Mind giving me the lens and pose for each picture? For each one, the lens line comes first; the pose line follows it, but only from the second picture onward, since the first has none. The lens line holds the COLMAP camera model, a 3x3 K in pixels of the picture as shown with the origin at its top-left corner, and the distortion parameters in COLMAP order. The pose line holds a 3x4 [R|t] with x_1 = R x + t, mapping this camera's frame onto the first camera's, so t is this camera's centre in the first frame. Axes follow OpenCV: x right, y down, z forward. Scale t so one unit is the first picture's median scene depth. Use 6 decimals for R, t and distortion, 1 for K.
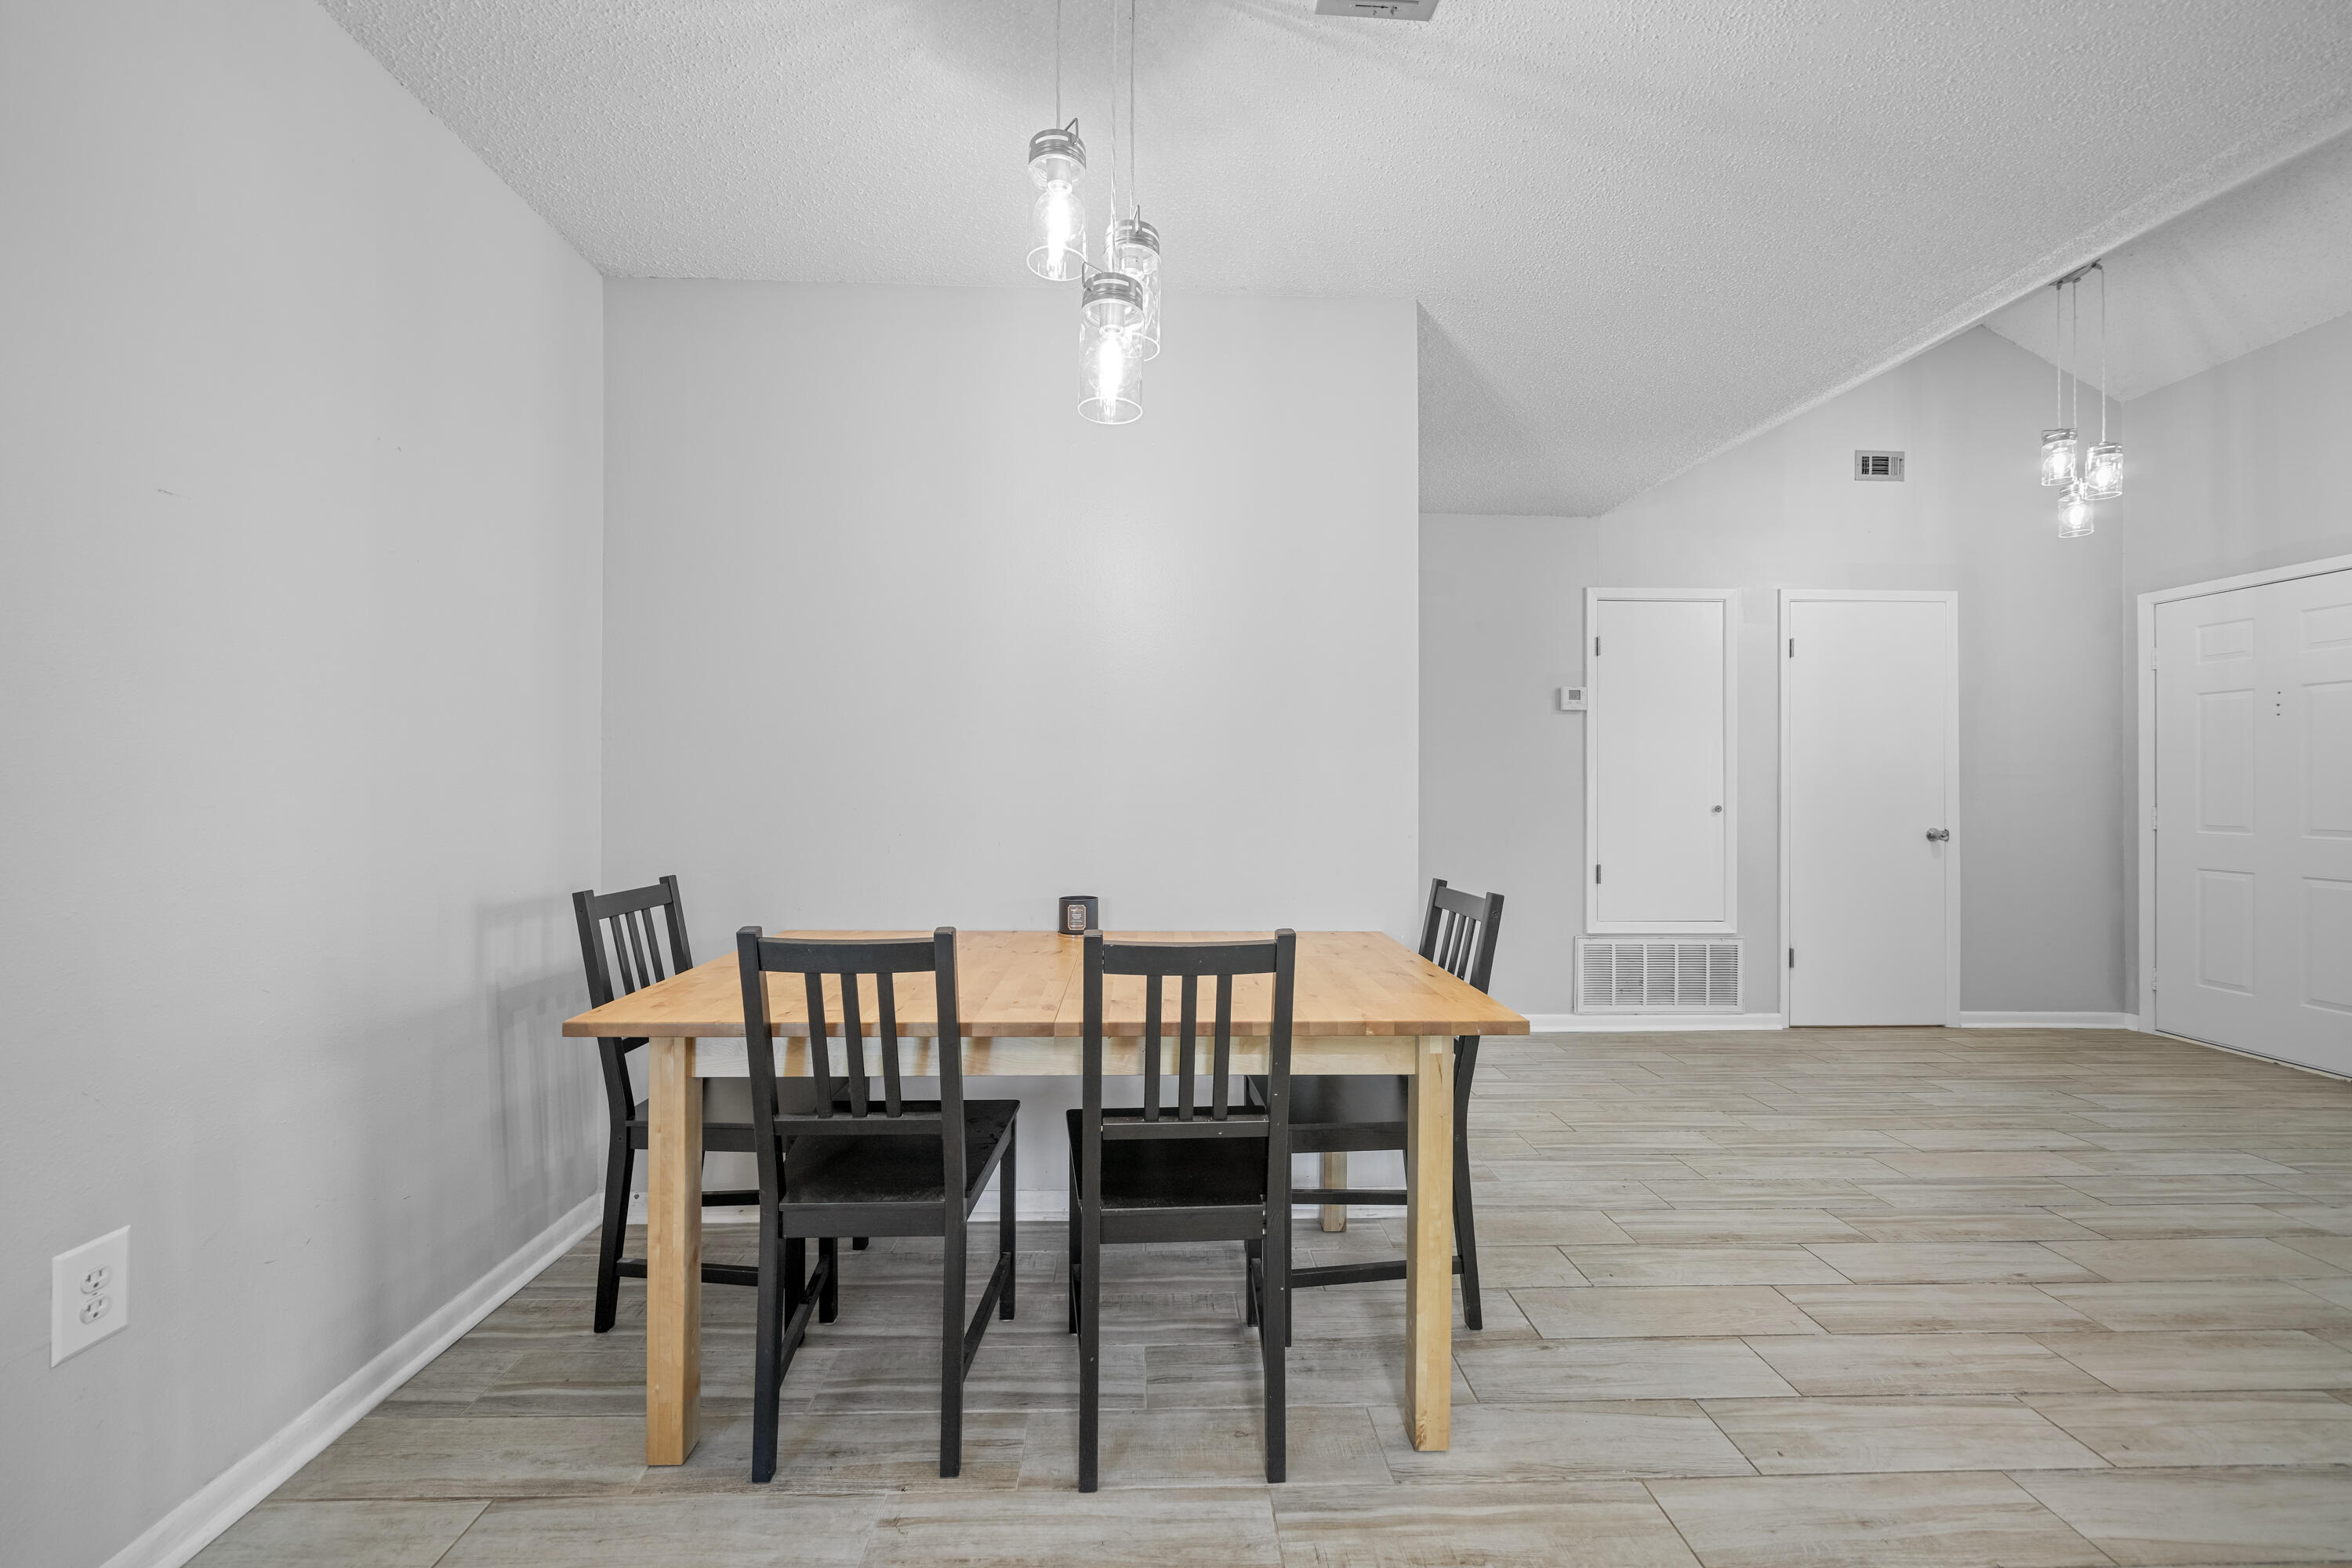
lens RADIAL K [[893.2, 0, 1168.8], [0, 893.2, 779.5], [0, 0, 1]] dist [0.000236, -0.000053]
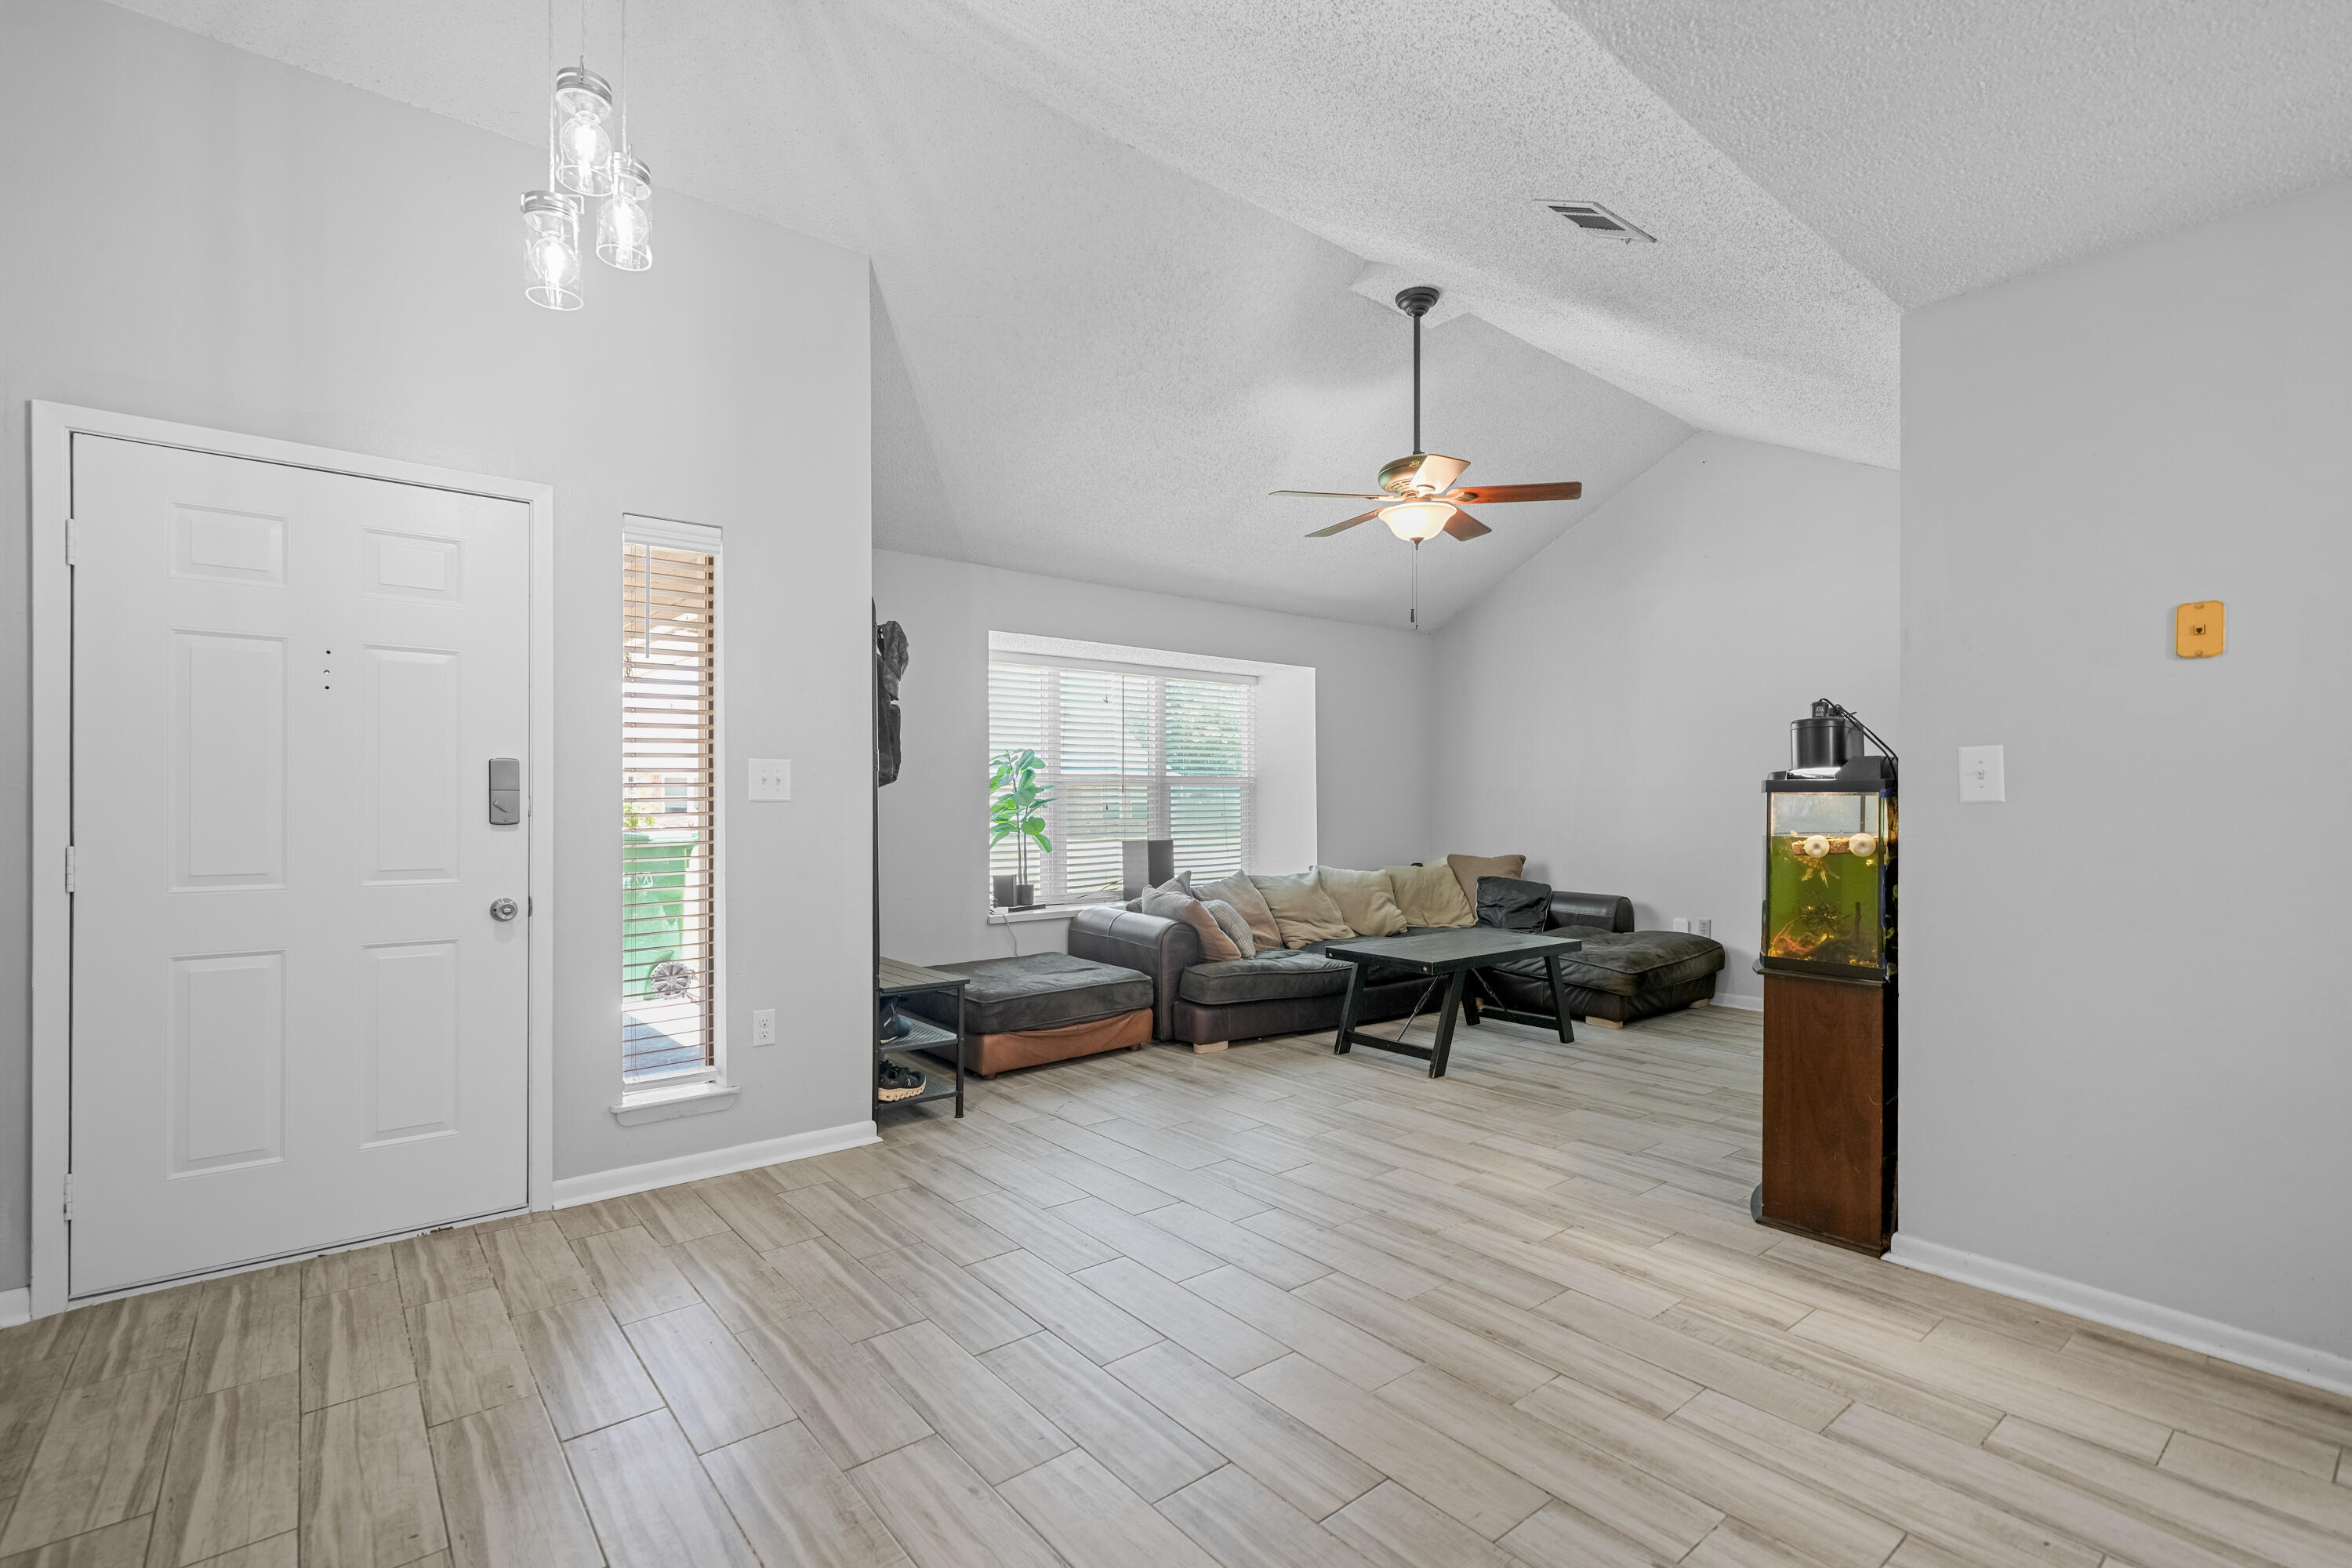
lens RADIAL K [[1056.8, 0, 1175.8], [0, 1056.8, 811.2], [0, 0, 1]] dist [0.020083, 0.000154]
pose [[-0.596301, -0.005489, 0.802742, 0.297539], [-0.010959, 0.999939, -0.001303, 0.007286], [-0.802686, -0.009574, -0.596325, 0.959630]]
